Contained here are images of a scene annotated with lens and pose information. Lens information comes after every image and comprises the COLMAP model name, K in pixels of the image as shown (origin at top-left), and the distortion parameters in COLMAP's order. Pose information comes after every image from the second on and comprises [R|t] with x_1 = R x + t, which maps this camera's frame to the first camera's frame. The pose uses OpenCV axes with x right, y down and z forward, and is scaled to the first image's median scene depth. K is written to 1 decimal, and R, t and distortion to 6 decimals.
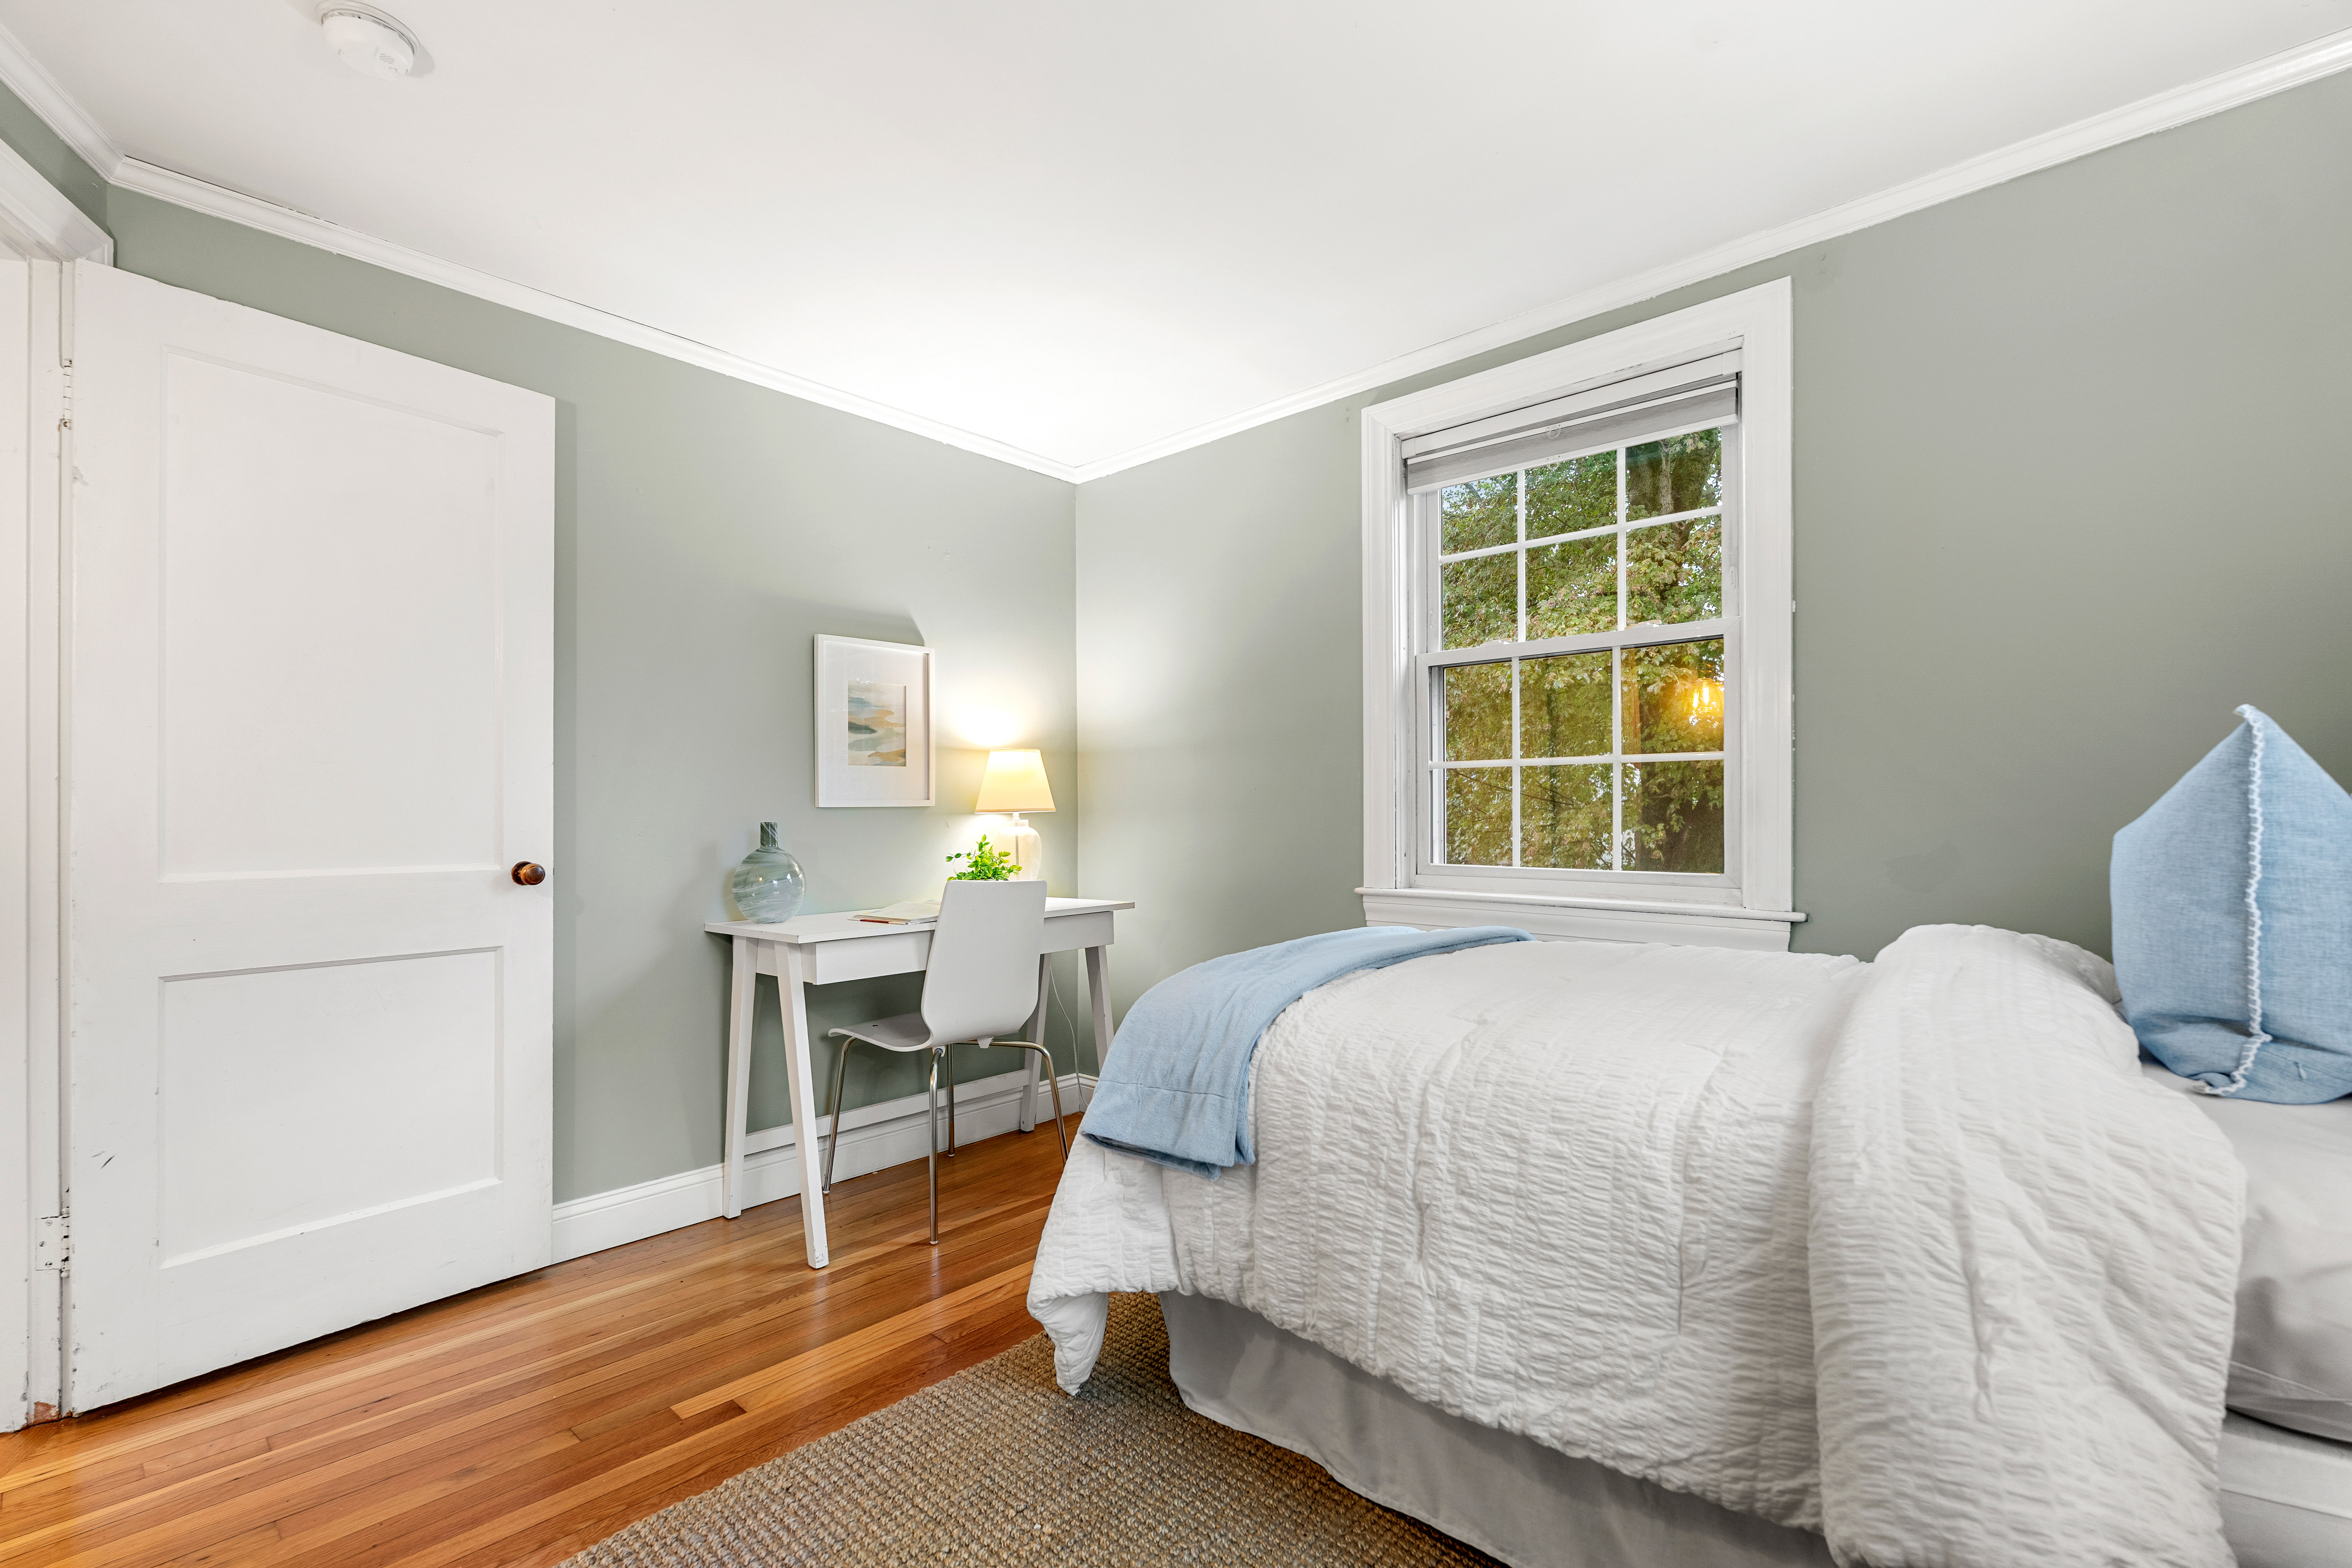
lens RADIAL K [[1037.1, 0, 1175.1], [0, 1037.1, 796.8], [0, 0, 1]] dist [-0.000232, 0.000122]
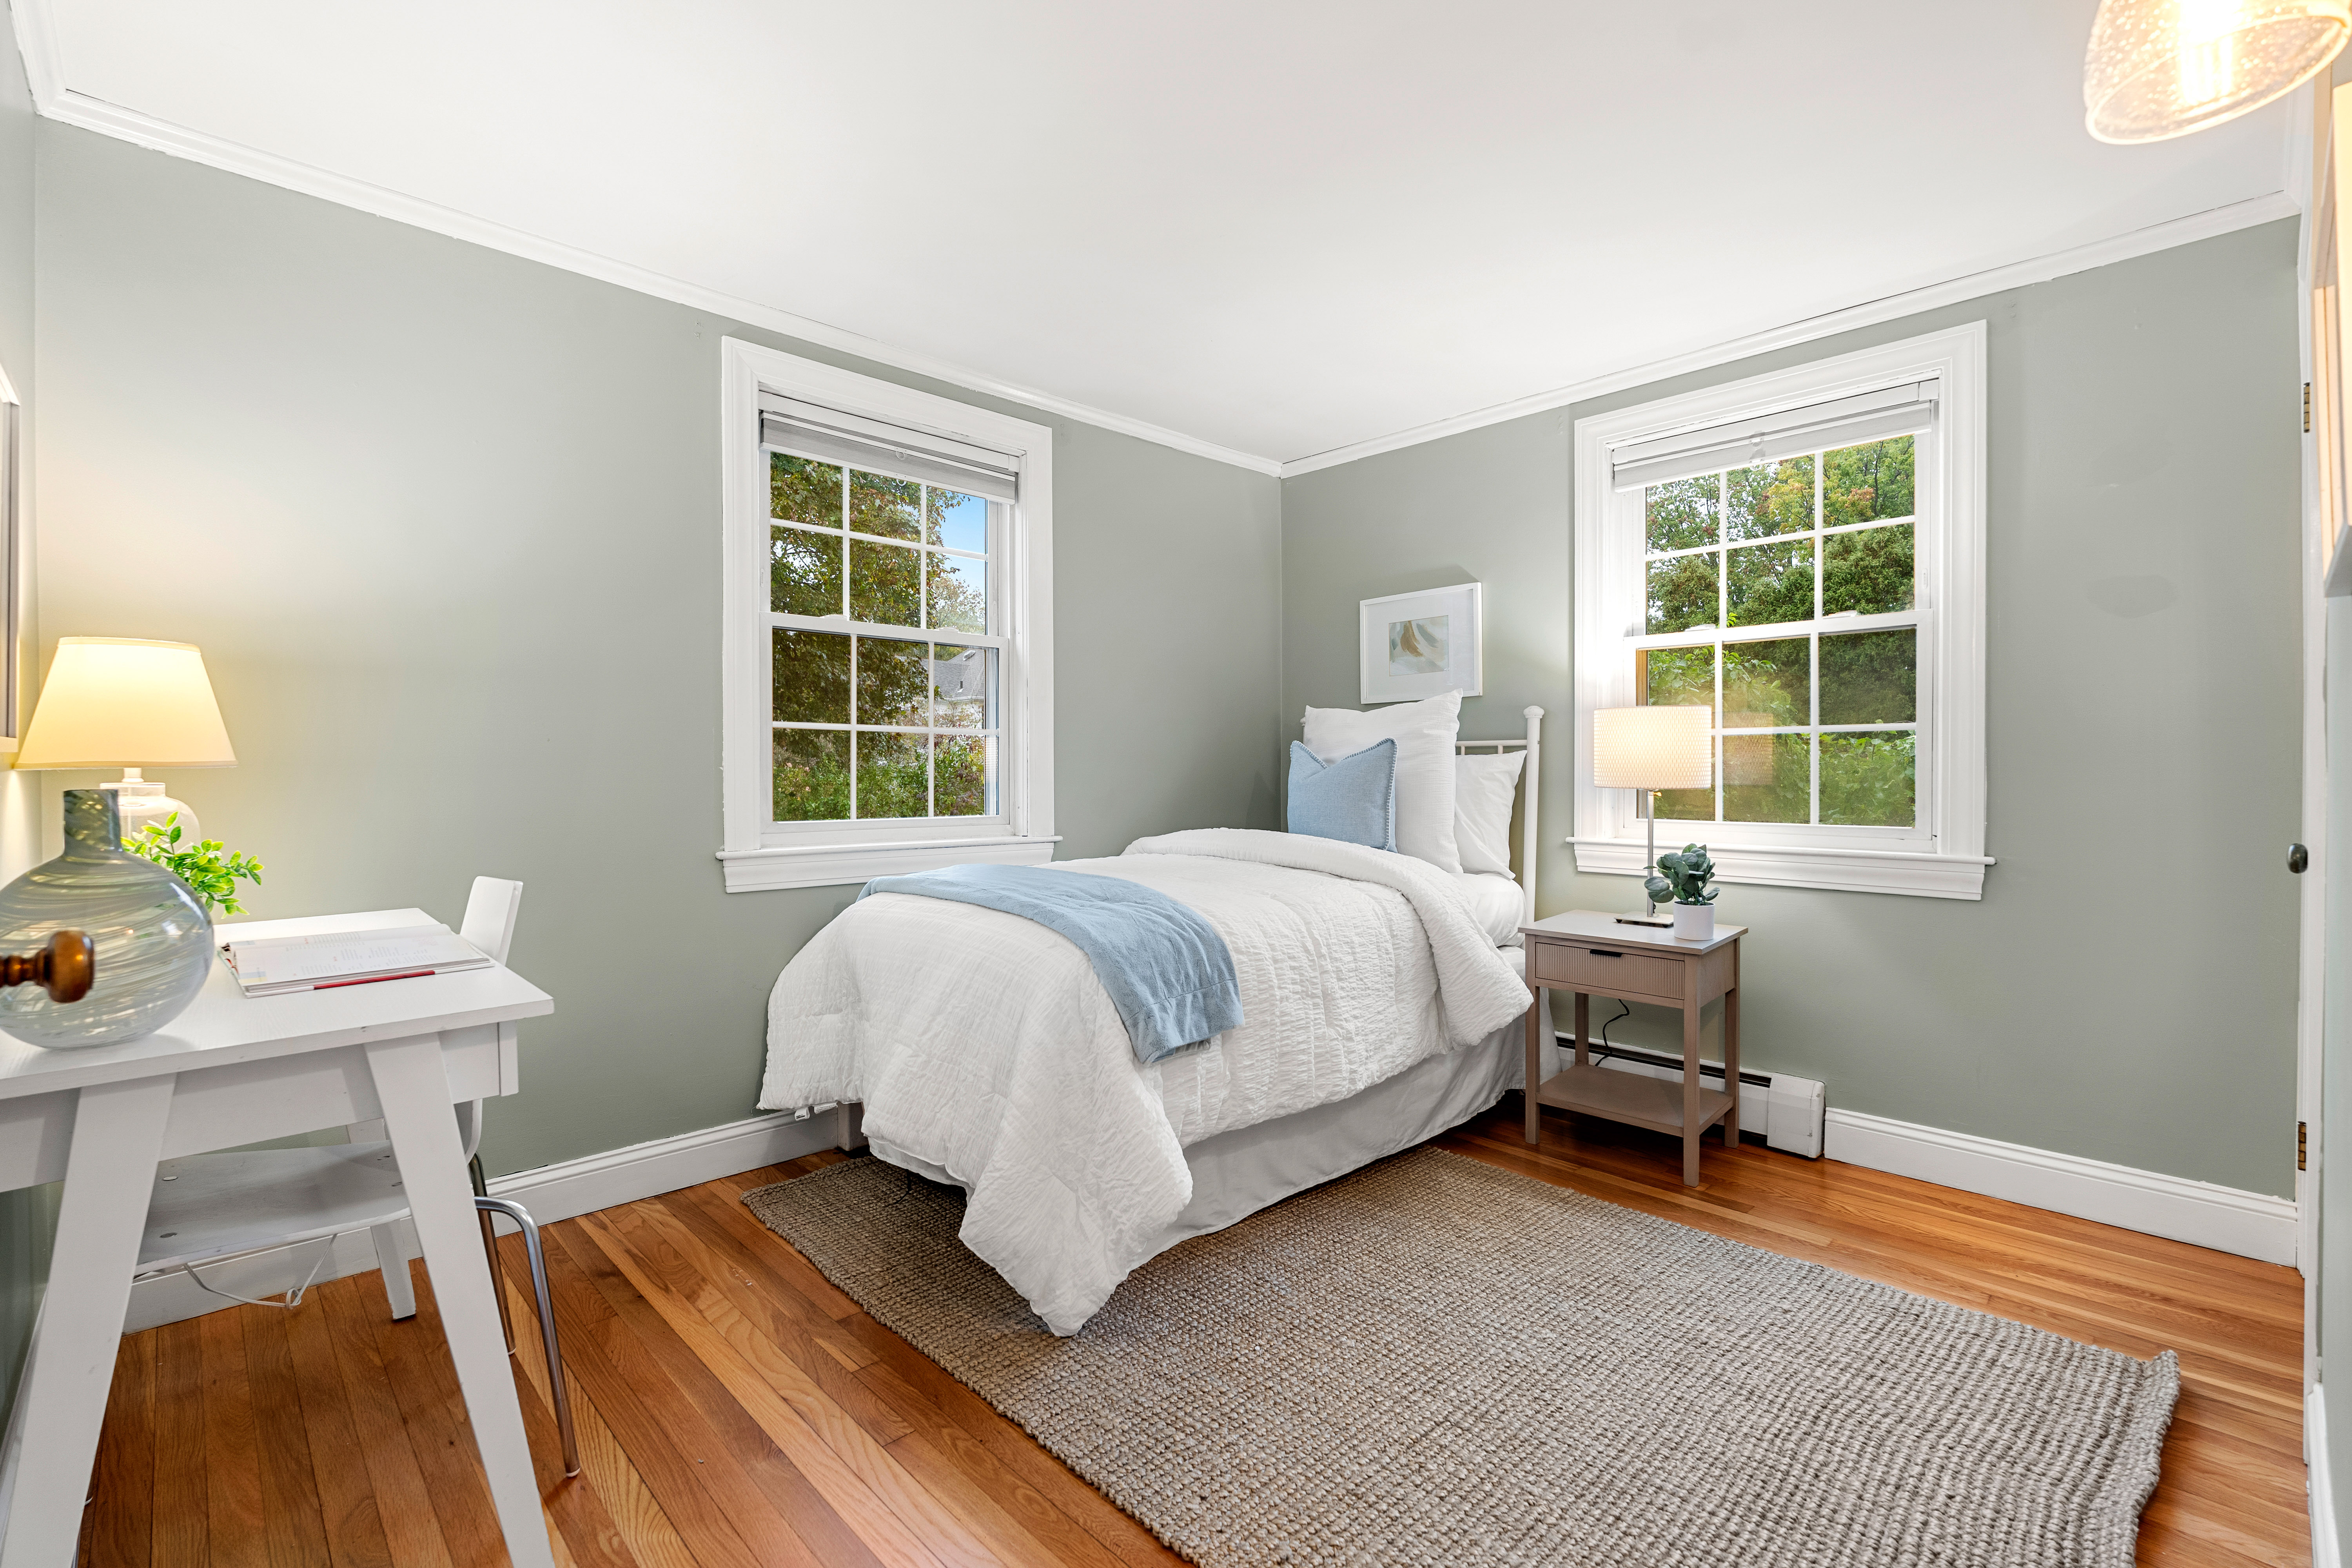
lens RADIAL K [[1046.1, 0, 1169.2], [0, 1046.1, 762.3], [0, 0, 1]] dist [-0.000534, -0.000221]
pose [[0.070878, 0.010763, 0.997427, -1.393917], [-0.018386, 0.999786, -0.009482, 0.016824], [-0.997316, -0.017667, 0.071060, 1.024954]]
